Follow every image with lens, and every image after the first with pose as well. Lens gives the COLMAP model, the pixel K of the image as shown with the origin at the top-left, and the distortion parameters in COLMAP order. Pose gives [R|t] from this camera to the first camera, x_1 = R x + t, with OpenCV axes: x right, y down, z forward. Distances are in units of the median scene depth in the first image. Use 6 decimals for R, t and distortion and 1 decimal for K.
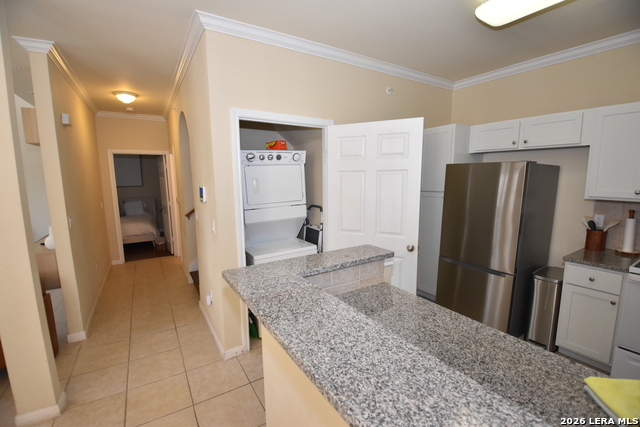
lens RADIAL K [[283.1, 0, 319.0], [0, 283.1, 216.5], [0, 0, 1]] dist [0.014457, -0.022474]
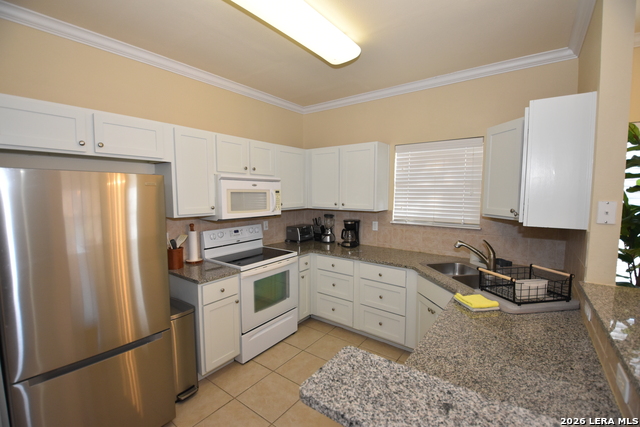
lens RADIAL K [[283.1, 0, 319.0], [0, 283.1, 216.5], [0, 0, 1]] dist [0.014457, -0.022474]
pose [[-0.362785, -0.080419, 0.928396, -0.131441], [0.132122, 0.981766, 0.136670, -0.141391], [-0.922459, 0.172244, -0.345545, 0.913844]]
